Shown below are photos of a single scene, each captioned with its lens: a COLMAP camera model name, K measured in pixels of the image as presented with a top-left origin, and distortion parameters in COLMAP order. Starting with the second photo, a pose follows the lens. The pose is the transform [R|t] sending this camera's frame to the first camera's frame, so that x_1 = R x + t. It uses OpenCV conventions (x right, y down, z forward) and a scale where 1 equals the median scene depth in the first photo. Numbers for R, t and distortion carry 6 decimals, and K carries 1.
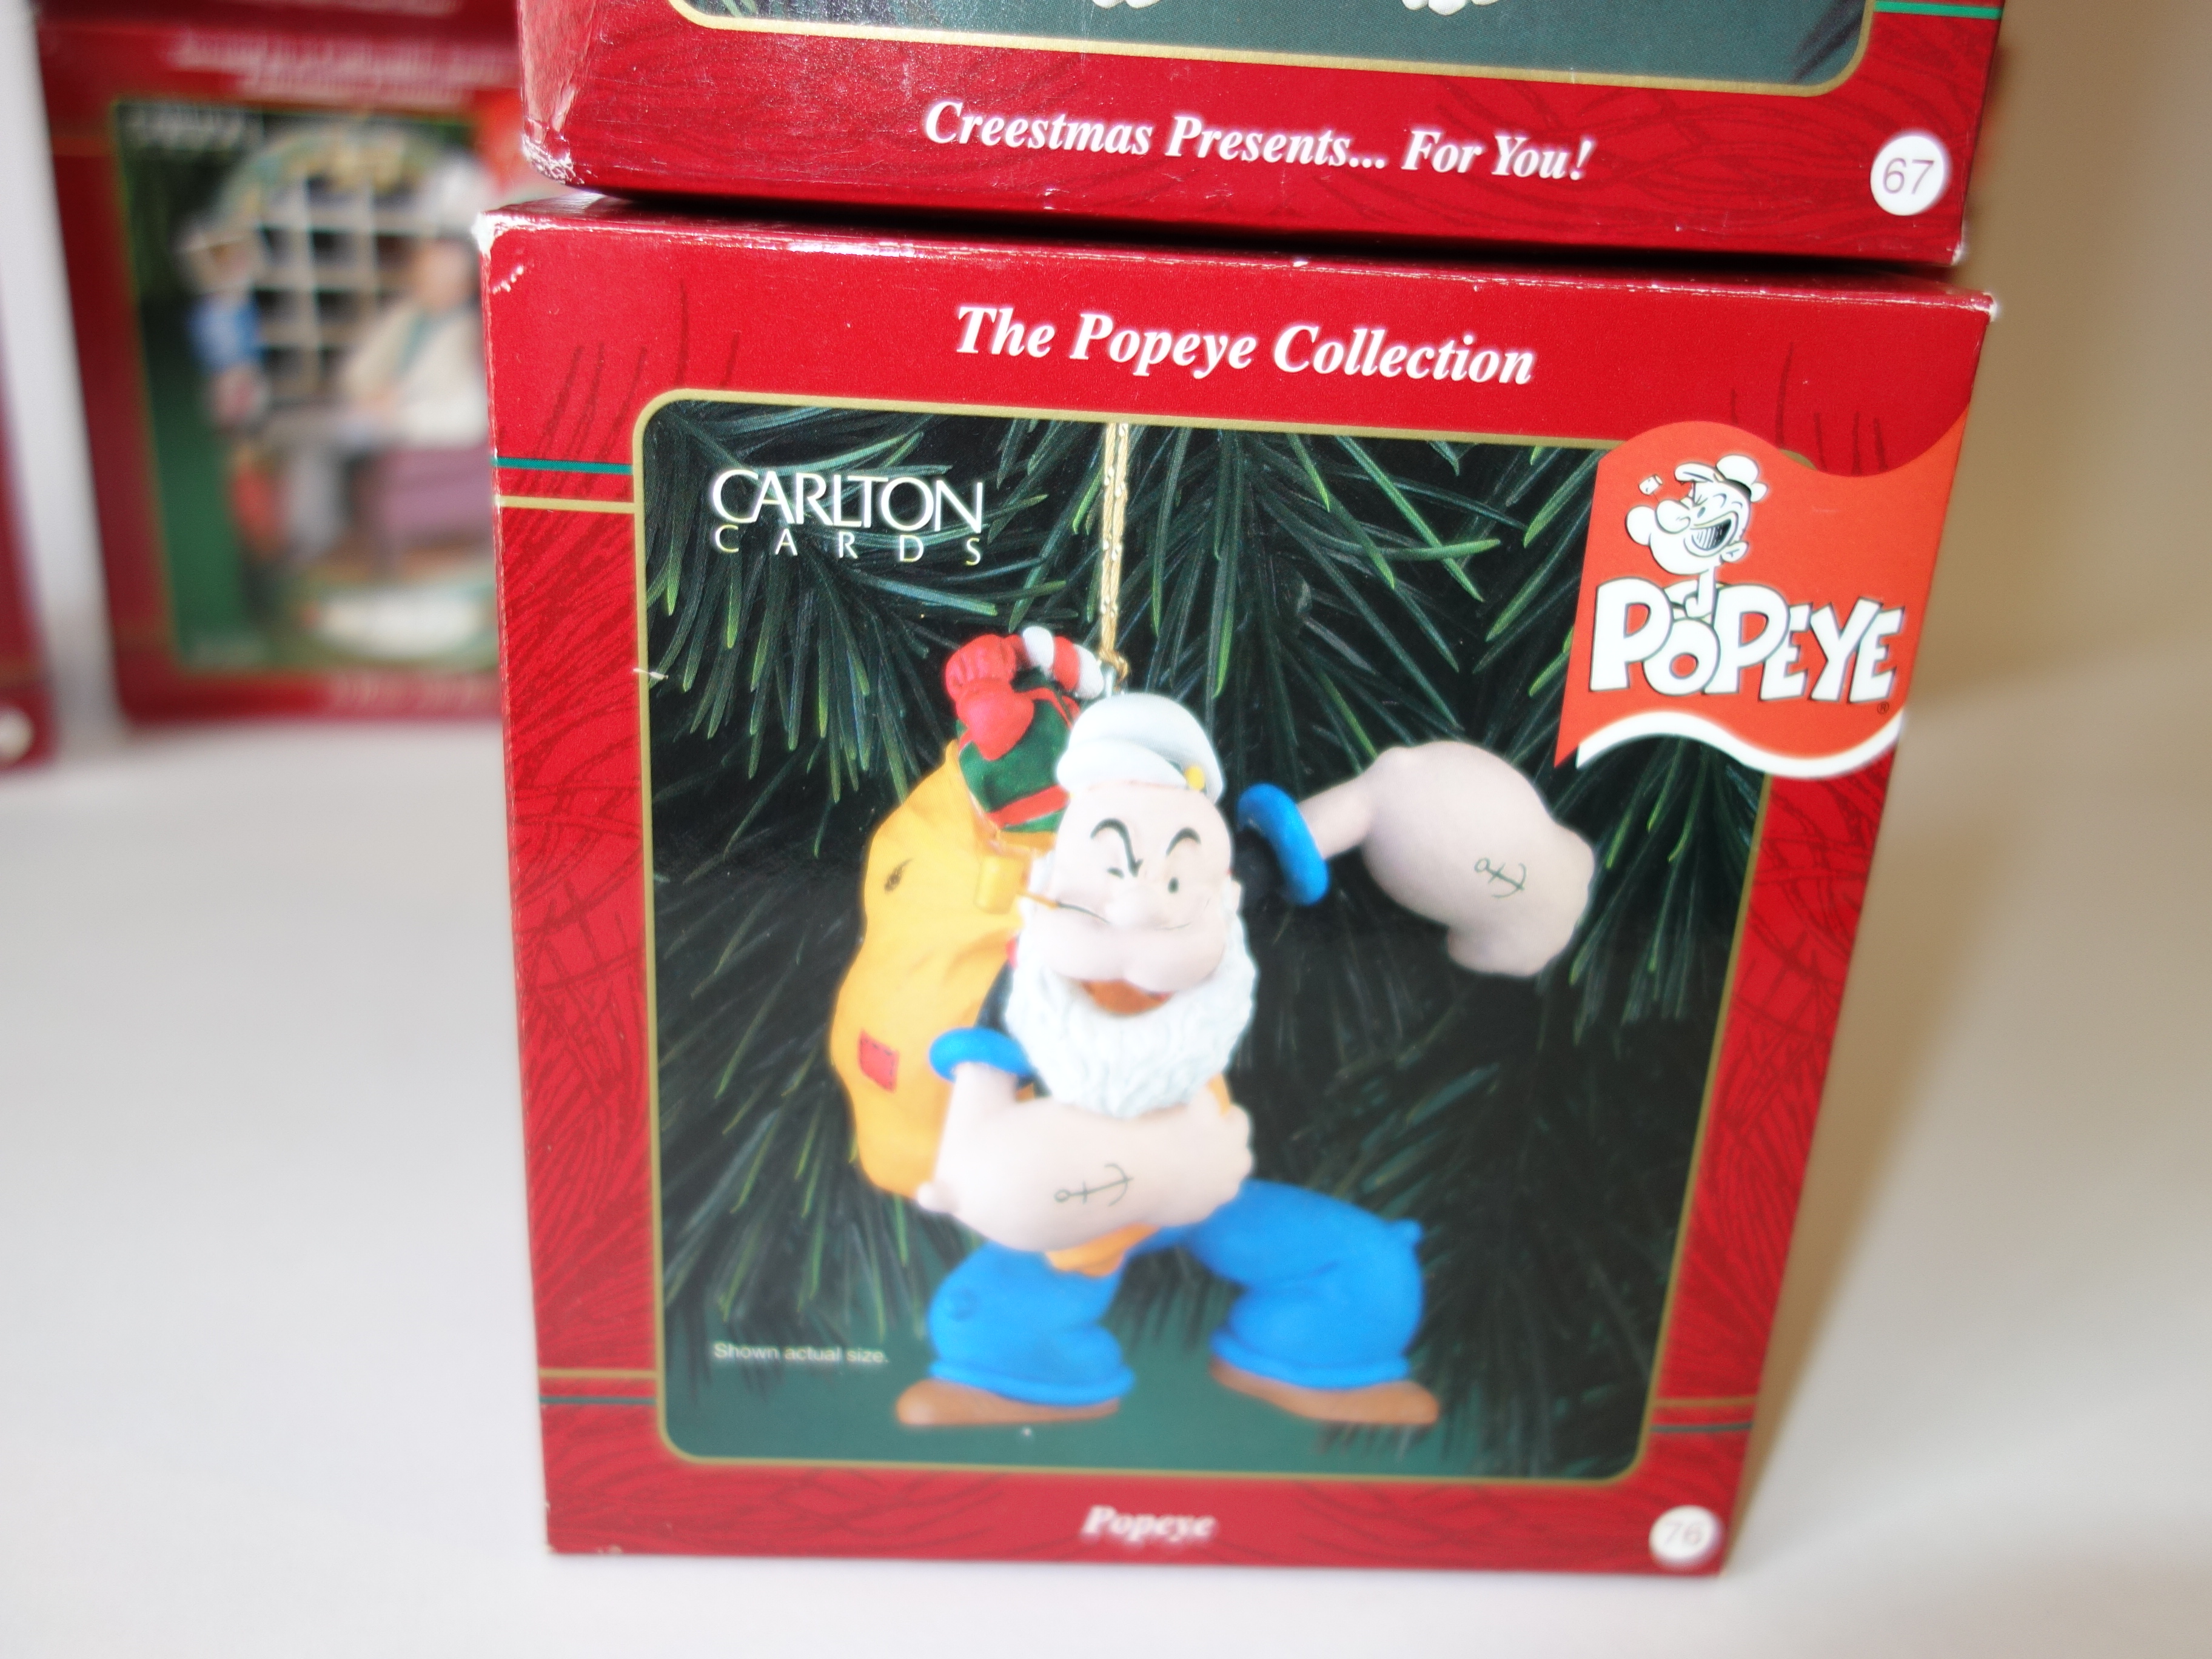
lens RADIAL K [[1970.5, 0, 1106.0], [0, 1970.5, 829.5], [0, 0, 1]] dist [0.012933, -0.020843]
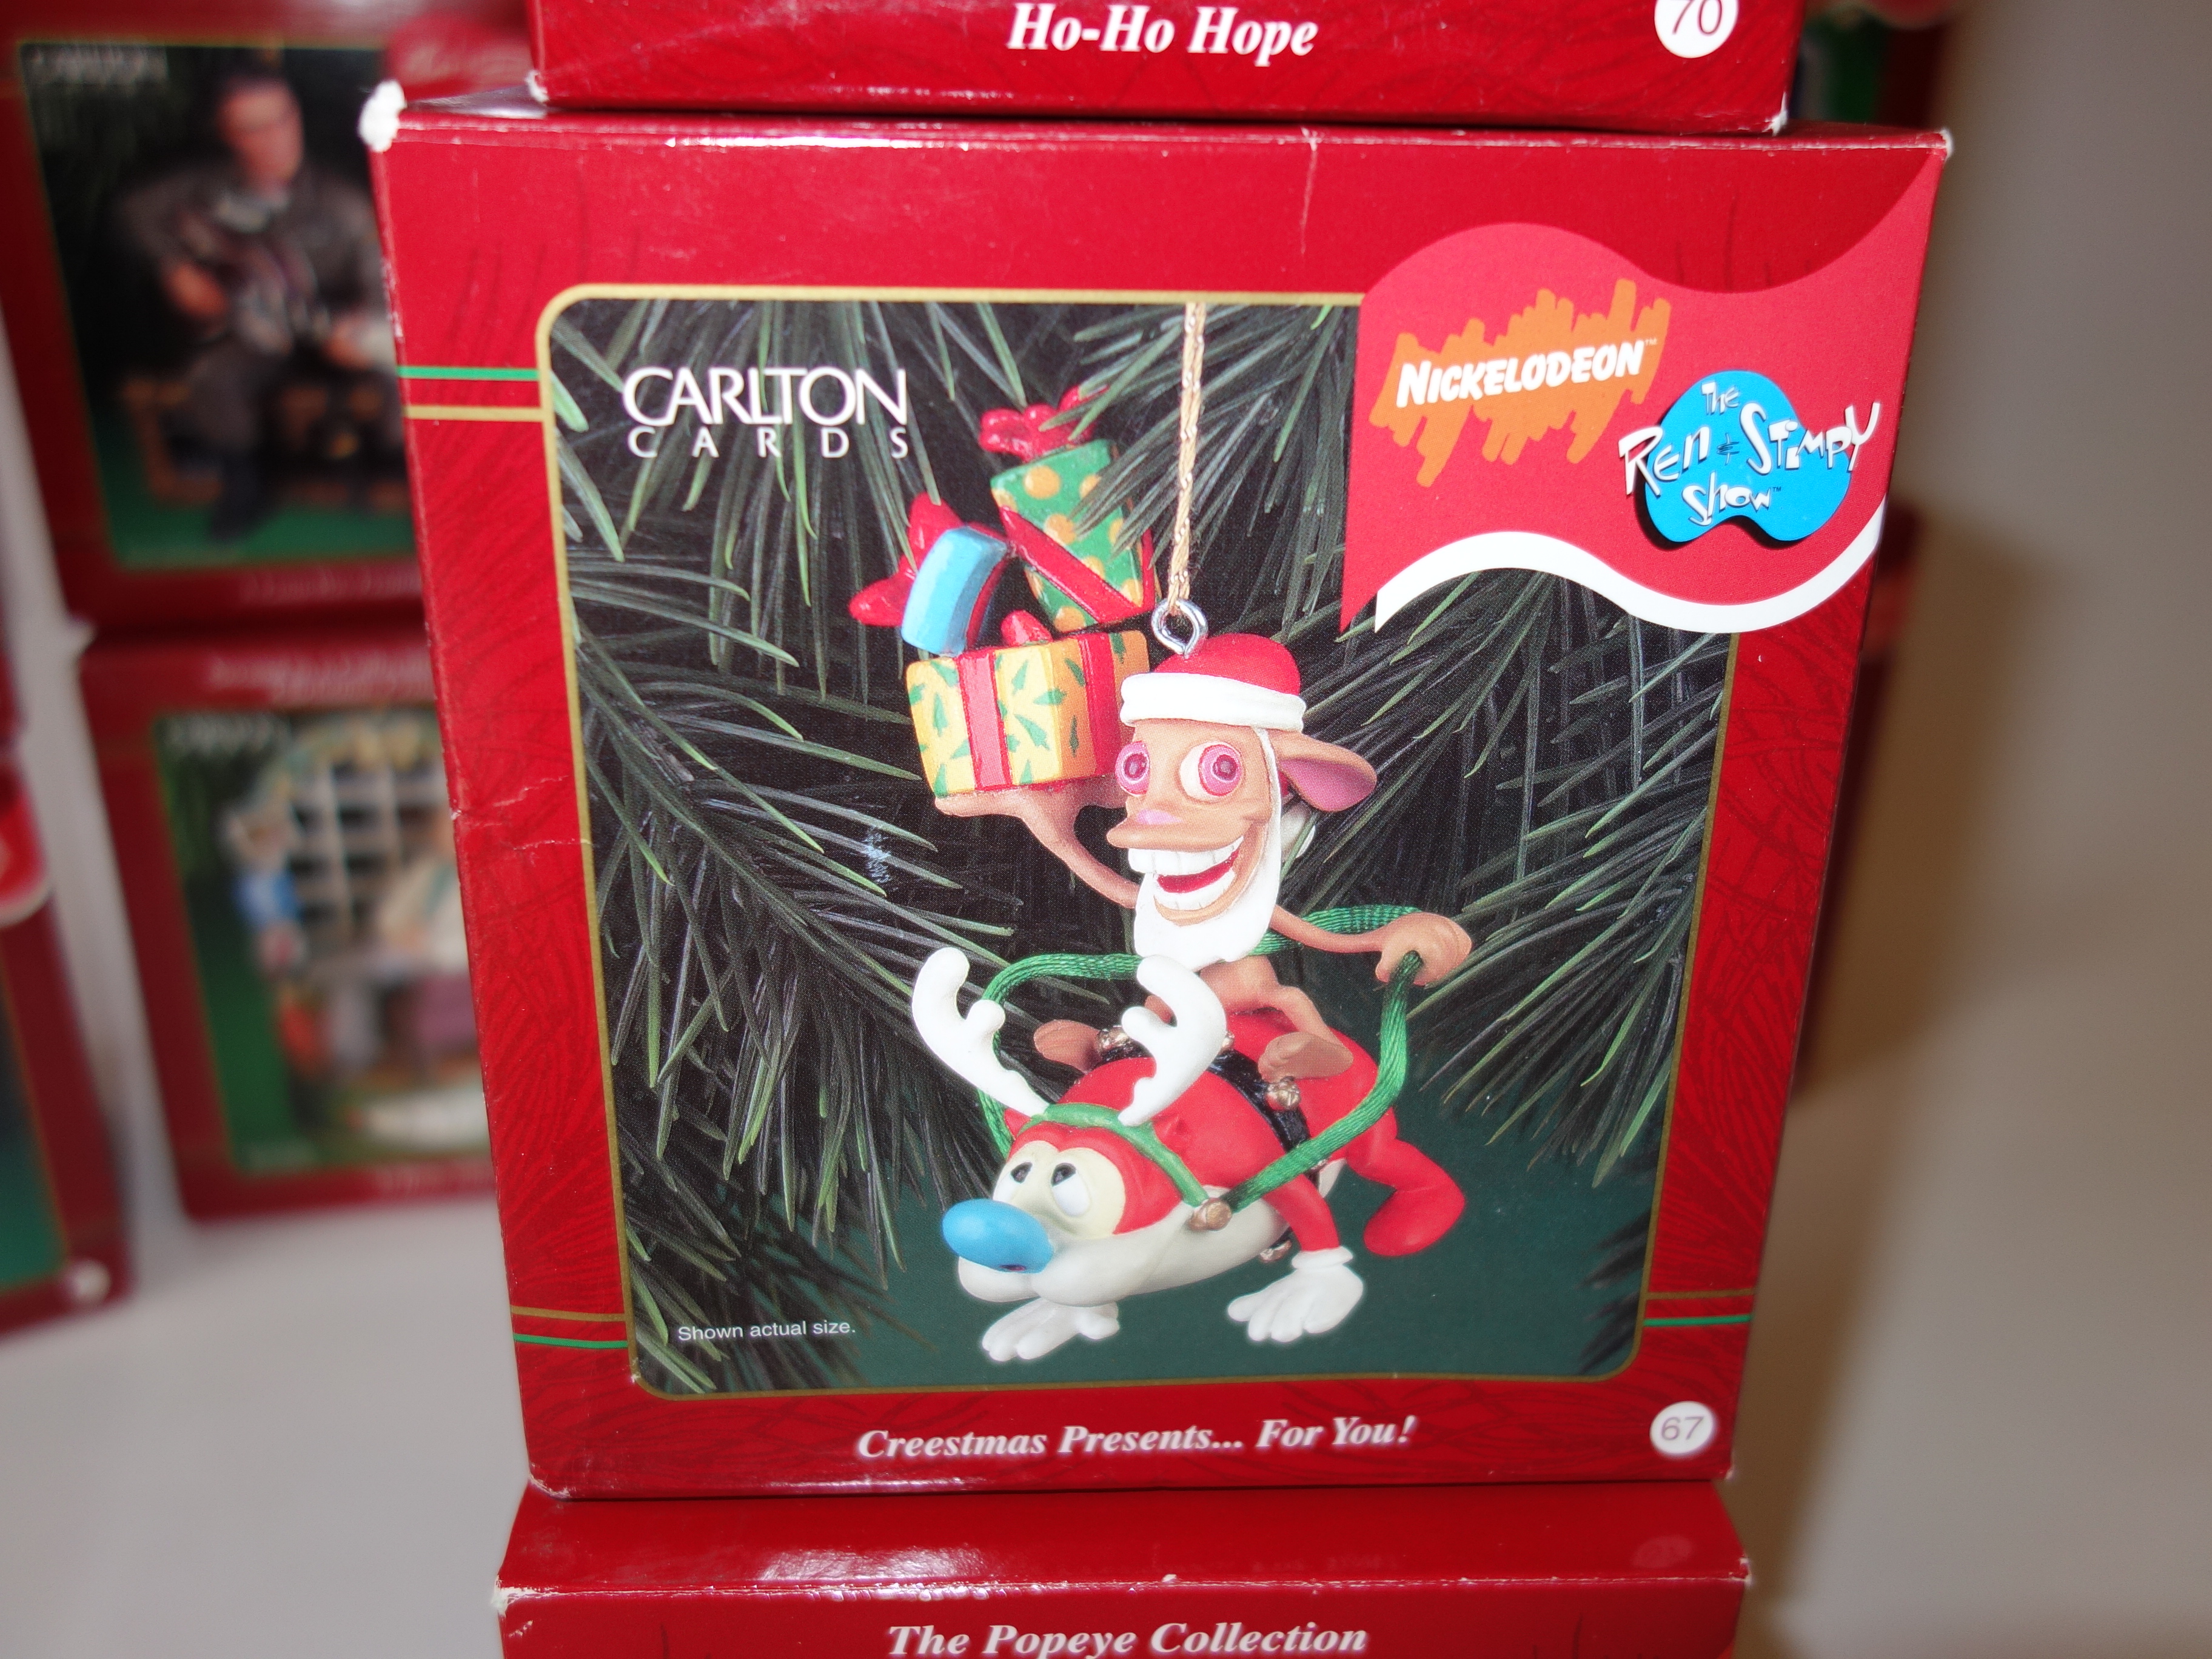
lens RADIAL K [[1970.5, 0, 1106.0], [0, 1970.5, 829.5], [0, 0, 1]] dist [0.012933, -0.020843]
pose [[0.999211, -0.034570, -0.019568, 0.095807], [0.035330, 0.998577, 0.039935, -0.767908], [0.018160, -0.040595, 0.999011, -0.187634]]
